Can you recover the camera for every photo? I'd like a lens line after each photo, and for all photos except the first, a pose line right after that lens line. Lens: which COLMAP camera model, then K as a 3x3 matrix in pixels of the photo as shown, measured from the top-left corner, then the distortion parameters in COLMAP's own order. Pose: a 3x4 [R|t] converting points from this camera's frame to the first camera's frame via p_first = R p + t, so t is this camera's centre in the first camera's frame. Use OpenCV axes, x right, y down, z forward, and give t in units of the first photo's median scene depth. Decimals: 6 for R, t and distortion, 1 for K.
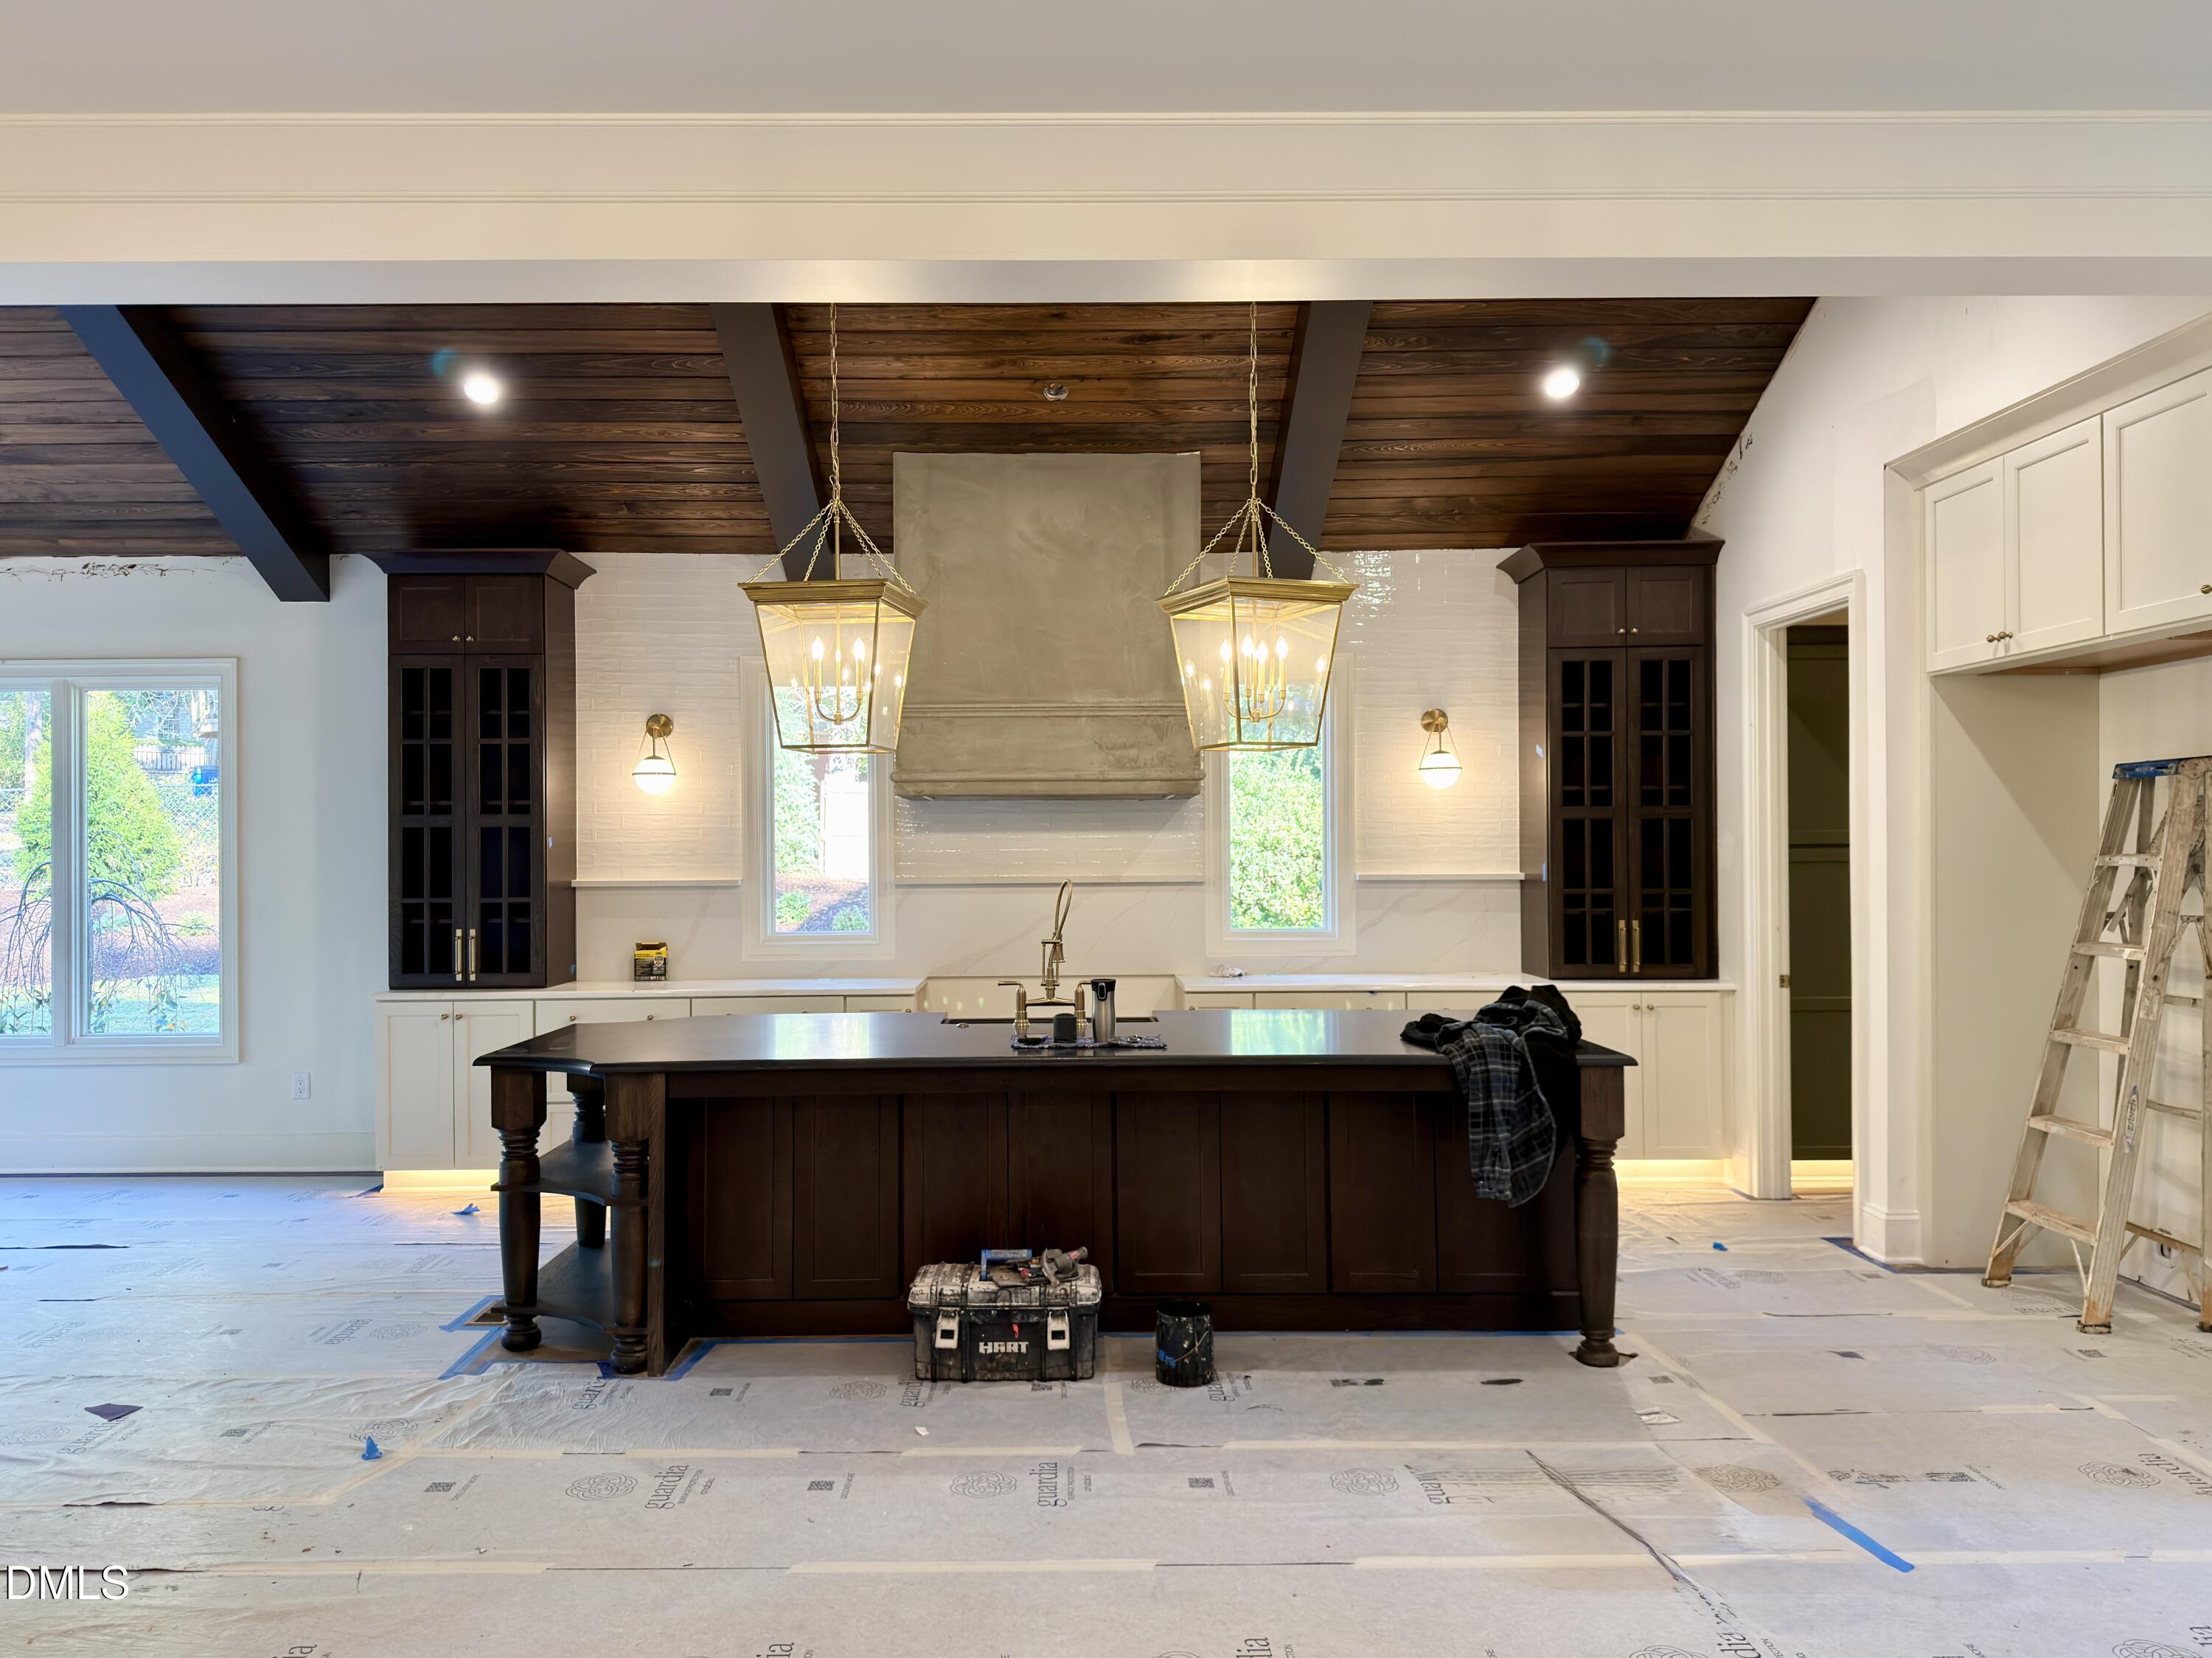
lens RADIAL K [[1599.3, 0, 1106.0], [0, 1599.3, 829.0], [0, 0, 1]] dist [0.037325, -0.000432]
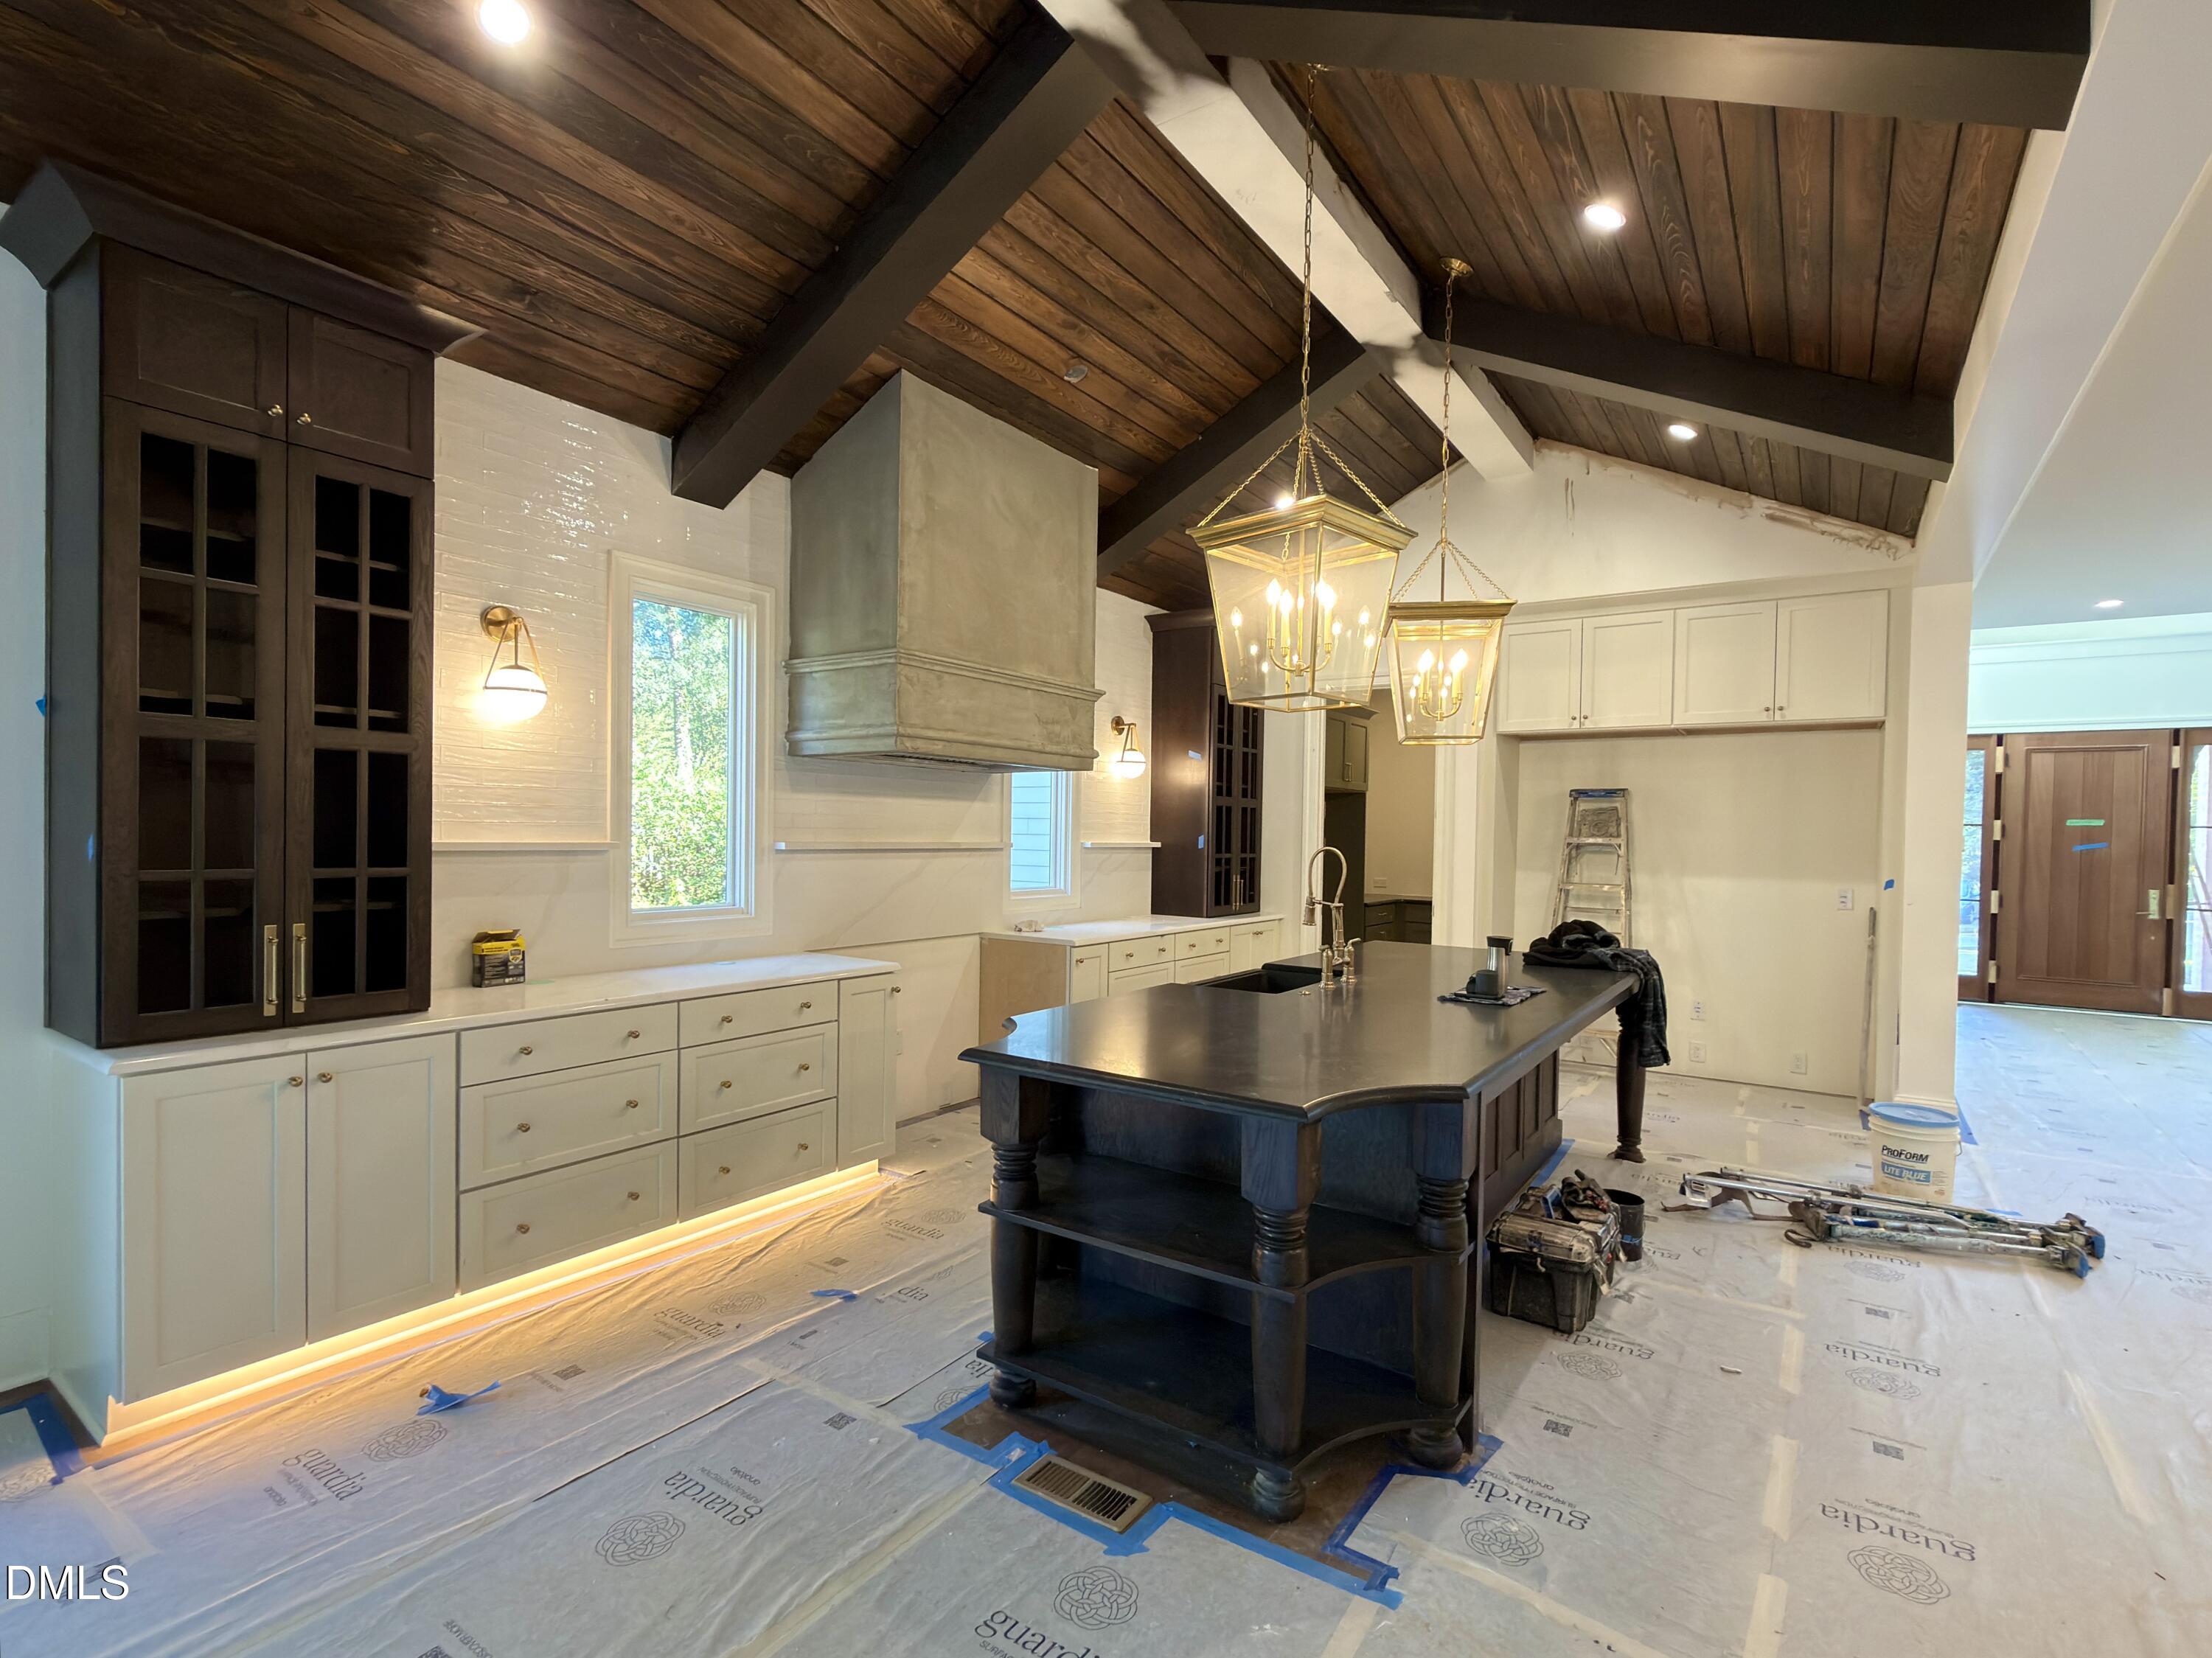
lens RADIAL K [[1050.3, 0, 1101.9], [0, 1050.3, 837.1], [0, 0, 1]] dist [-0.044720, 0.024936]
pose [[0.580155, 0.014297, 0.814380, -0.528325], [-0.034914, 0.999363, 0.007327, 0.018511], [-0.813757, -0.032684, 0.580285, 0.551742]]
